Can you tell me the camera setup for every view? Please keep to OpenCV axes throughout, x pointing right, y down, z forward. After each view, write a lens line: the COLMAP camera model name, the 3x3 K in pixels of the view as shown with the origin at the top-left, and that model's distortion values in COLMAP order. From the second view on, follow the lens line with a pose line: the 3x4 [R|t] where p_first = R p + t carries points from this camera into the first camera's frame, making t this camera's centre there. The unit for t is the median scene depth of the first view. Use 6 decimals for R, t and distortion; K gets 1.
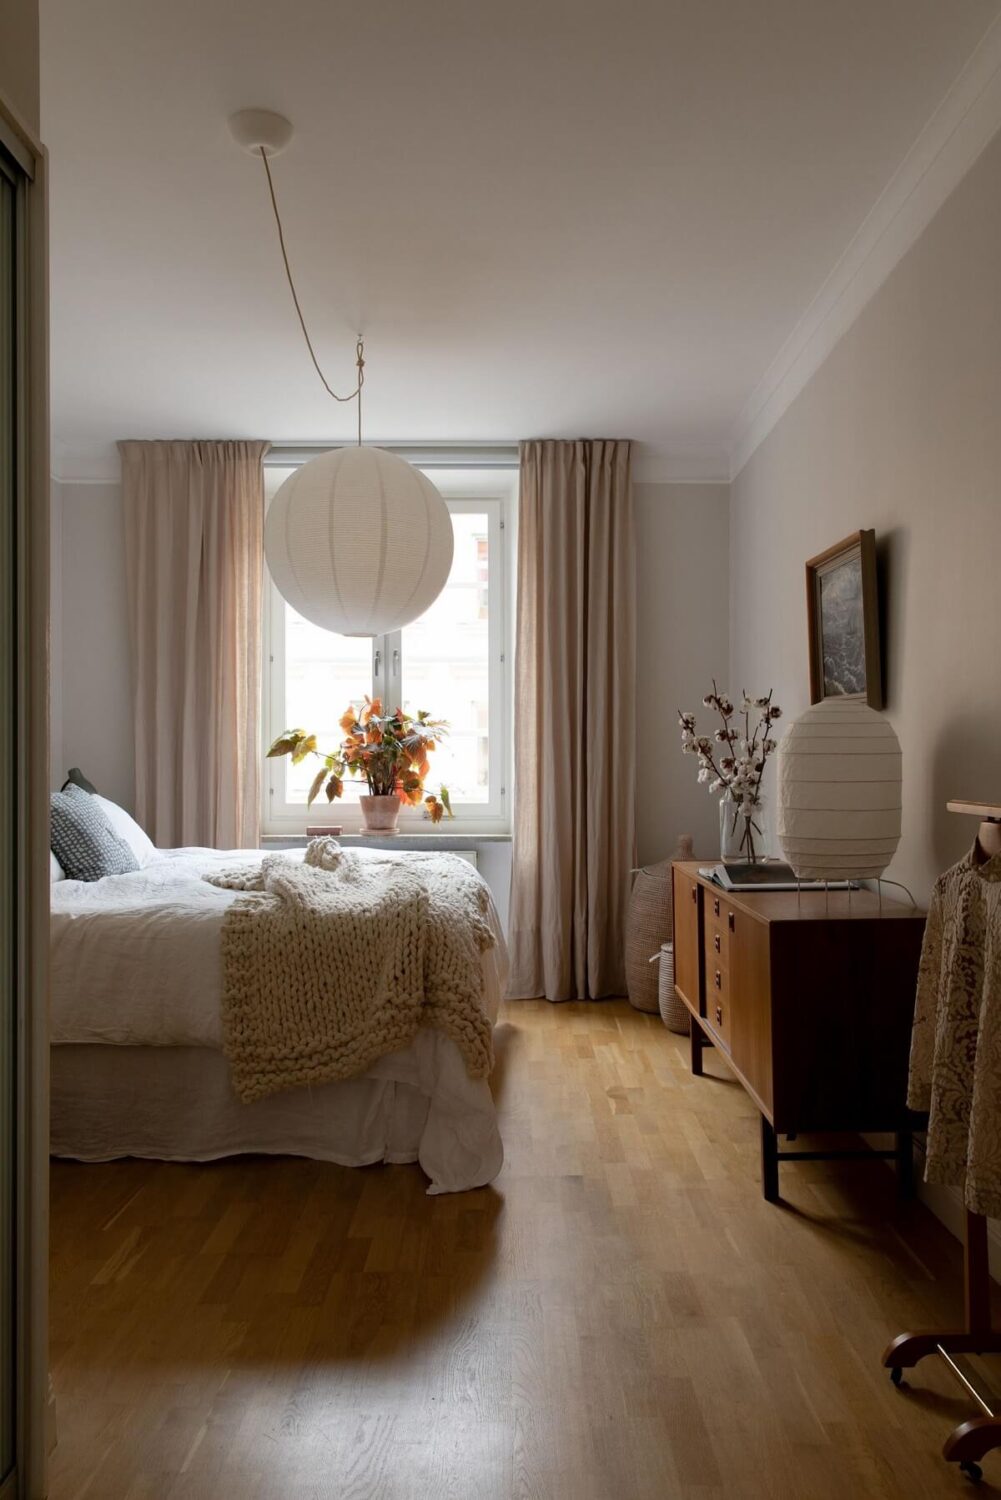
lens RADIAL K [[1109.0, 0, 620.6], [0, 1109.0, 735.3], [0, 0, 1]] dist [0.001434, 0.000287]
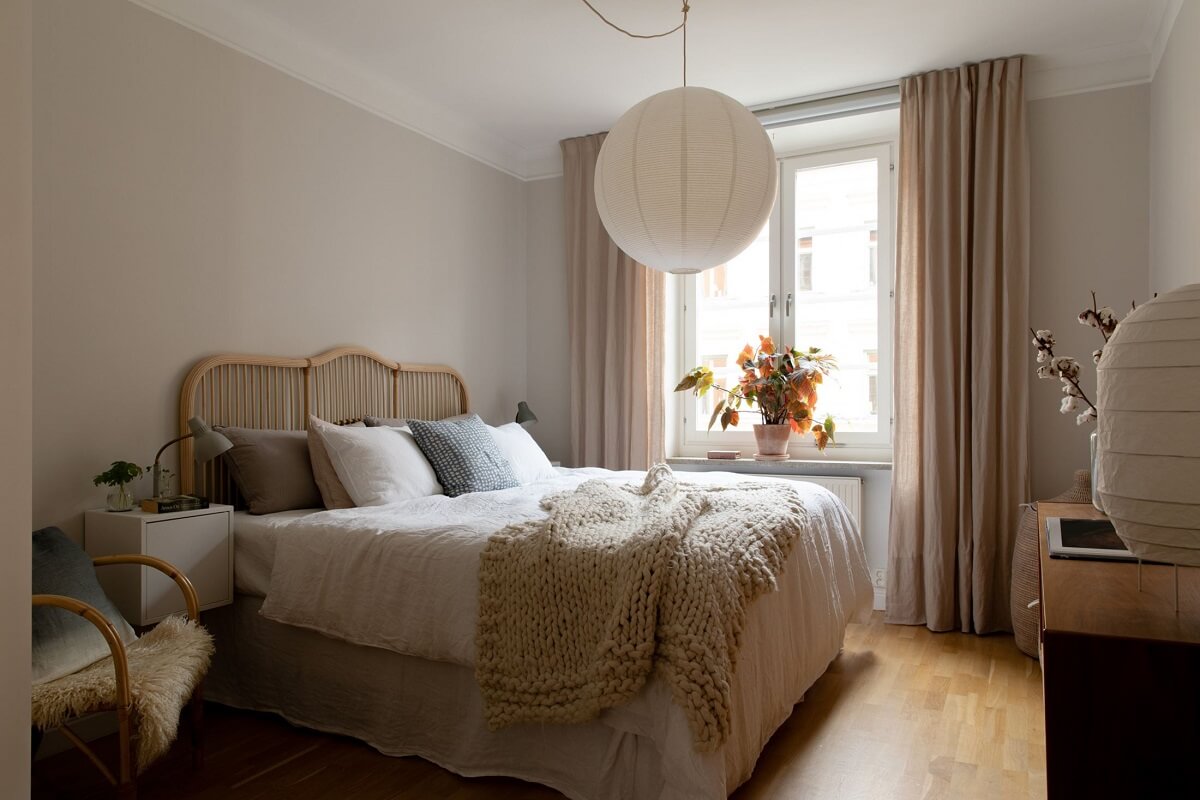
lens RADIAL K [[872.4, 0, 566.5], [0, 872.4, 398.4], [0, 0, 1]] dist [0.002311, 0.000879]
pose [[0.861233, -0.009004, -0.508131, 0.084427], [0.022358, 0.999546, 0.020183, 0.010075], [0.507719, -0.028743, 0.861043, 0.237881]]
